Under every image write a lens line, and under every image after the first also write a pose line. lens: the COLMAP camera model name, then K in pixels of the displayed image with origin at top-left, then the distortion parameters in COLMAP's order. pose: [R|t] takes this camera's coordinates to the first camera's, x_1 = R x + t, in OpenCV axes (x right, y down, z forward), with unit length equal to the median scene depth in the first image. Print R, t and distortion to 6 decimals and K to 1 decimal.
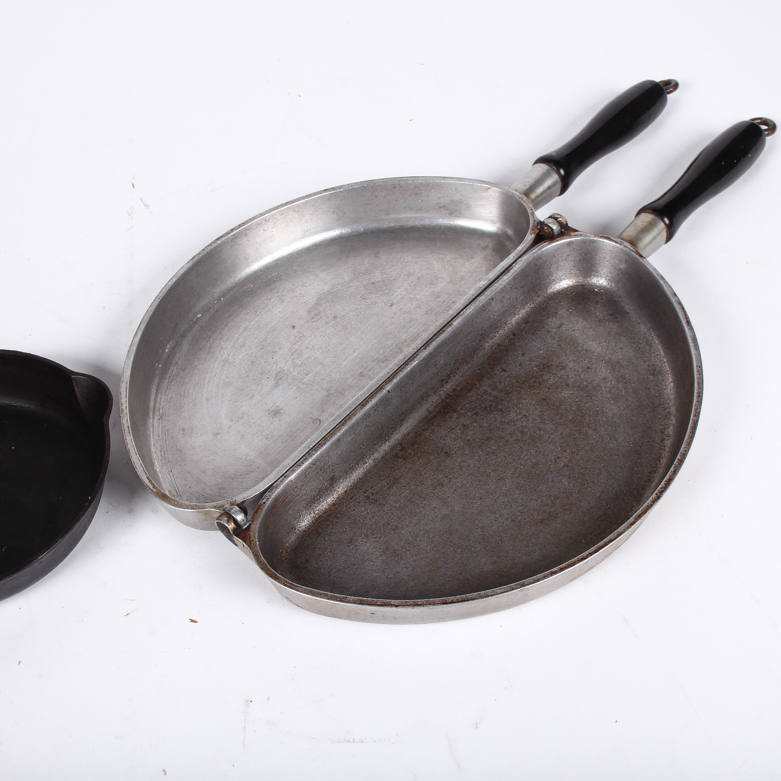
lens RADIAL K [[1331.2, 0, 391.0], [0, 1331.2, 391.6], [0, 0, 1]] dist [-0.086610, 0.000000]
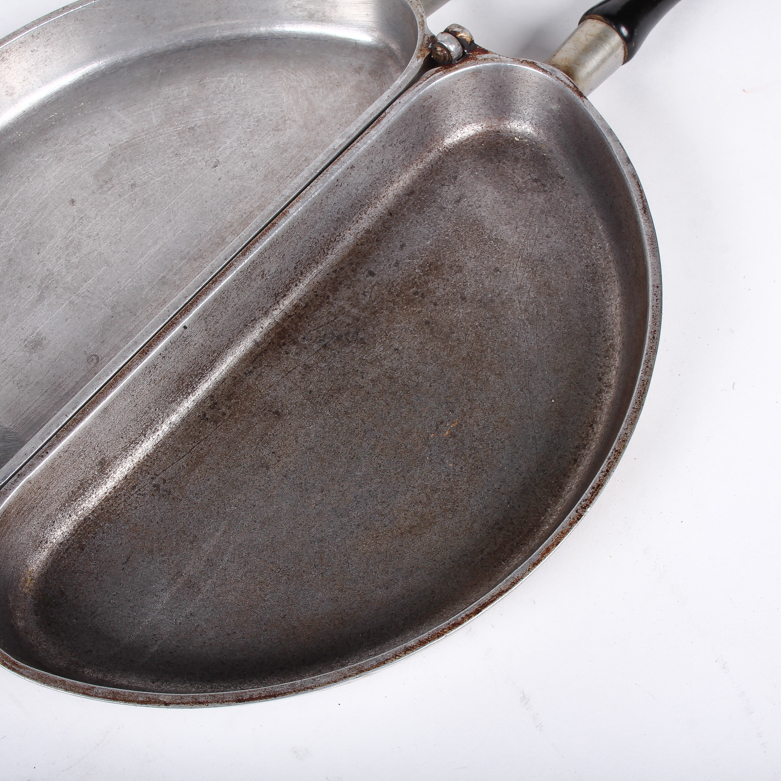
lens RADIAL K [[1331.2, 0, 390.2], [0, 1331.2, 389.0], [0, 0, 1]] dist [-0.086610, 0.000000]
pose [[0.999888, -0.010082, -0.011086, 0.103158], [0.012354, 0.973349, 0.228994, -0.115442], [0.008482, -0.229106, 0.973365, 0.335720]]
